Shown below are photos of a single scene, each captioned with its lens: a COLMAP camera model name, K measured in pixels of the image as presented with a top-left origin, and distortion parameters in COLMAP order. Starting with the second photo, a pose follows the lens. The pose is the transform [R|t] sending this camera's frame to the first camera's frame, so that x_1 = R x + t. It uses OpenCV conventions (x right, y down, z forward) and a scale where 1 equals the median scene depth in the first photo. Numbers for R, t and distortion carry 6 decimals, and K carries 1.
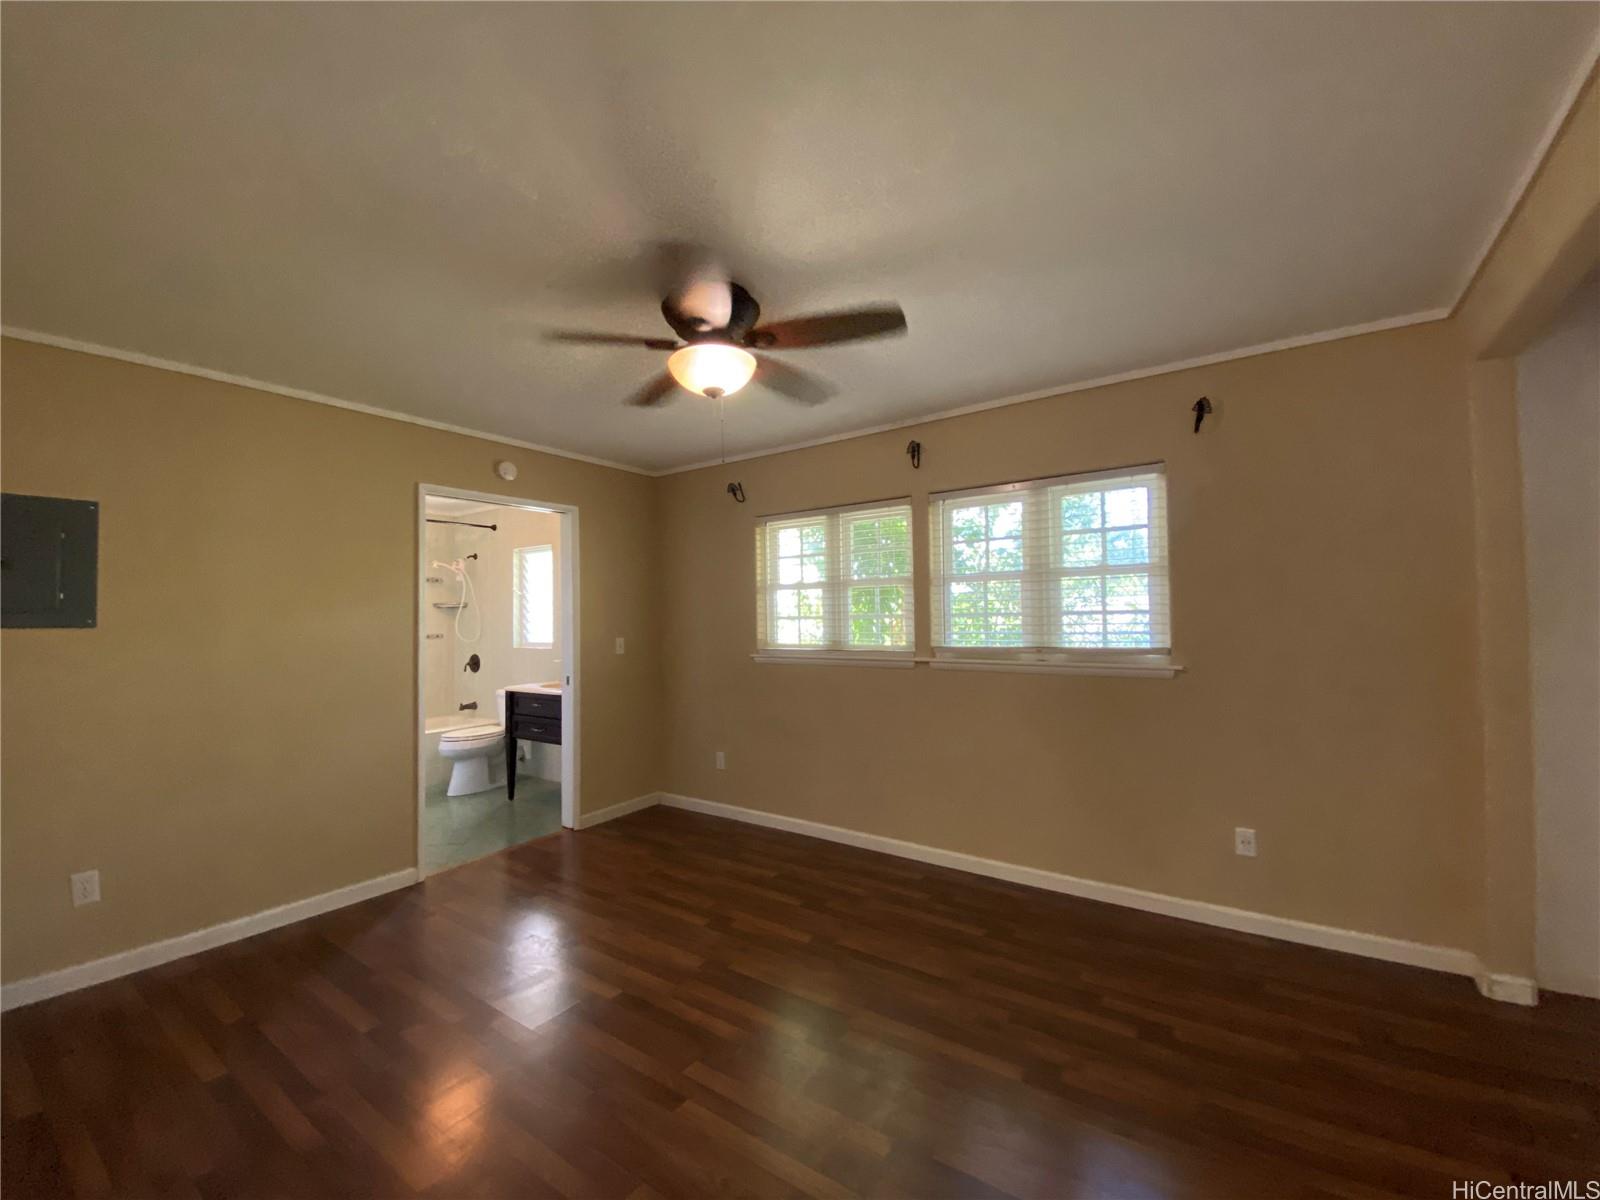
lens RADIAL K [[654.9, 0, 805.1], [0, 654.9, 603.2], [0, 0, 1]] dist [0.003511, 0.000060]
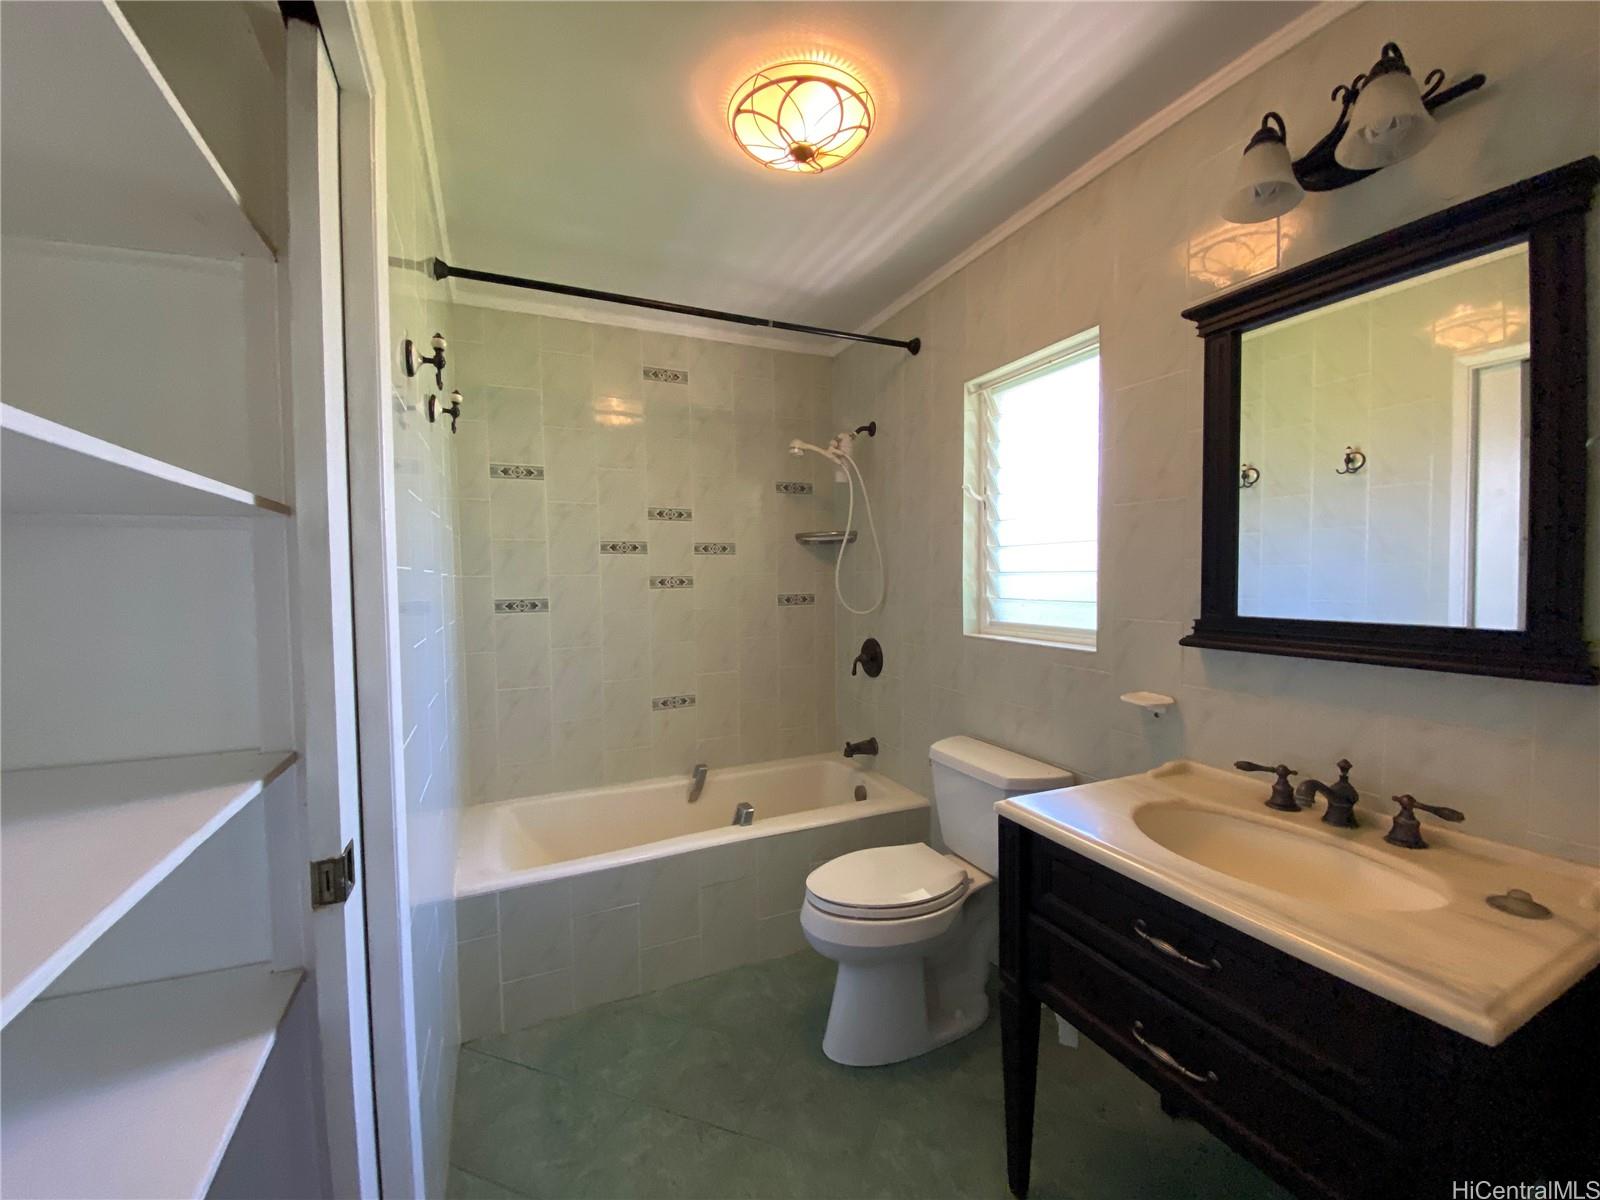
lens RADIAL K [[654.9, 0, 806.9], [0, 654.9, 599.0], [0, 0, 1]] dist [0.003511, 0.000060]
pose [[0.863561, 0.018341, -0.503910, -0.322266], [0.012249, 0.998280, 0.057327, 0.022253], [0.504095, -0.055678, 0.861851, 0.599091]]
